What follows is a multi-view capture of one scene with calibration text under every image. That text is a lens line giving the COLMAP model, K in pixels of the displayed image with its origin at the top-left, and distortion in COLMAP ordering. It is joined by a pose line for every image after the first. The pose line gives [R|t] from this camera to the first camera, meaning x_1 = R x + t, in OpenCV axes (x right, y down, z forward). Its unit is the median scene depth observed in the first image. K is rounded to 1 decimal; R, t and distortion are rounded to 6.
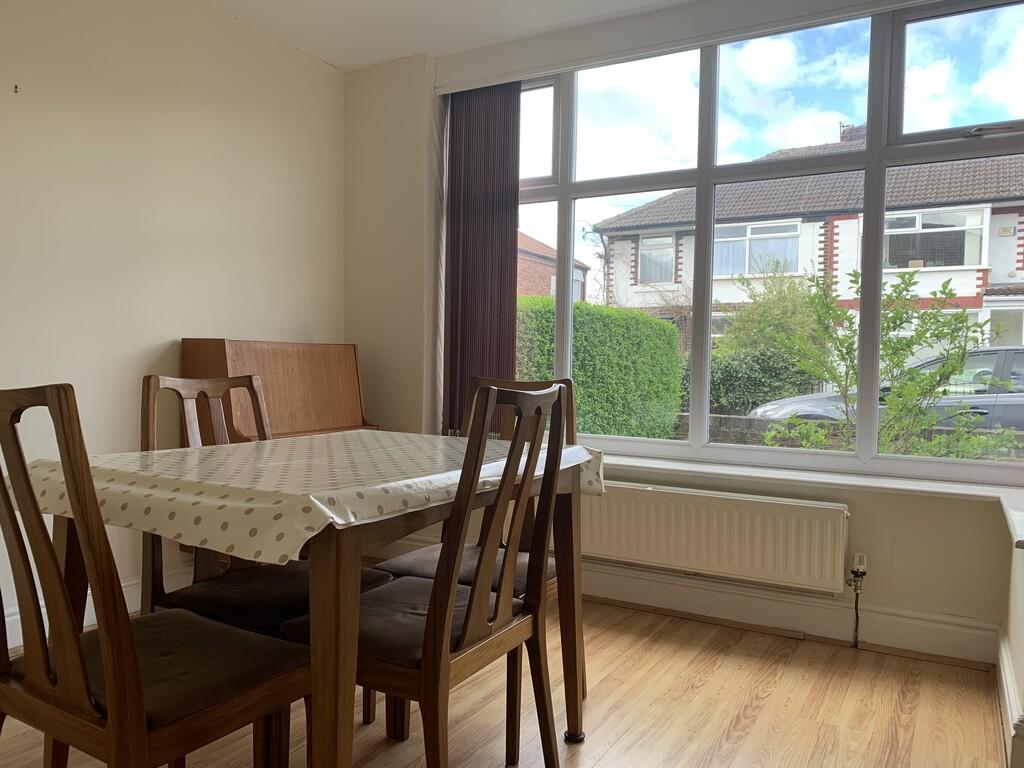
lens RADIAL K [[774.6, 0, 508.6], [0, 774.6, 382.0], [0, 0, 1]] dist [0.008484, -0.017229]
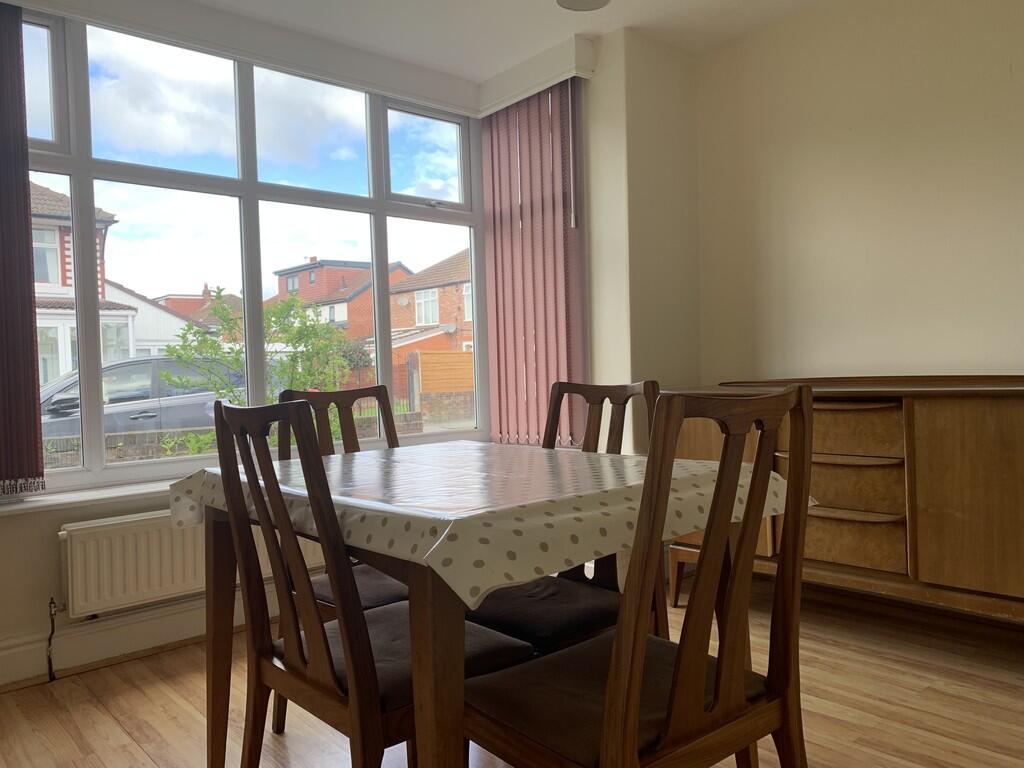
lens RADIAL K [[774.6, 0, 506.2], [0, 774.6, 386.4], [0, 0, 1]] dist [0.008484, -0.017229]
pose [[0.320888, -0.049668, 0.945814, -0.556259], [0.058752, 0.997745, 0.032463, -0.019872], [-0.945293, 0.045151, 0.323082, 0.330036]]
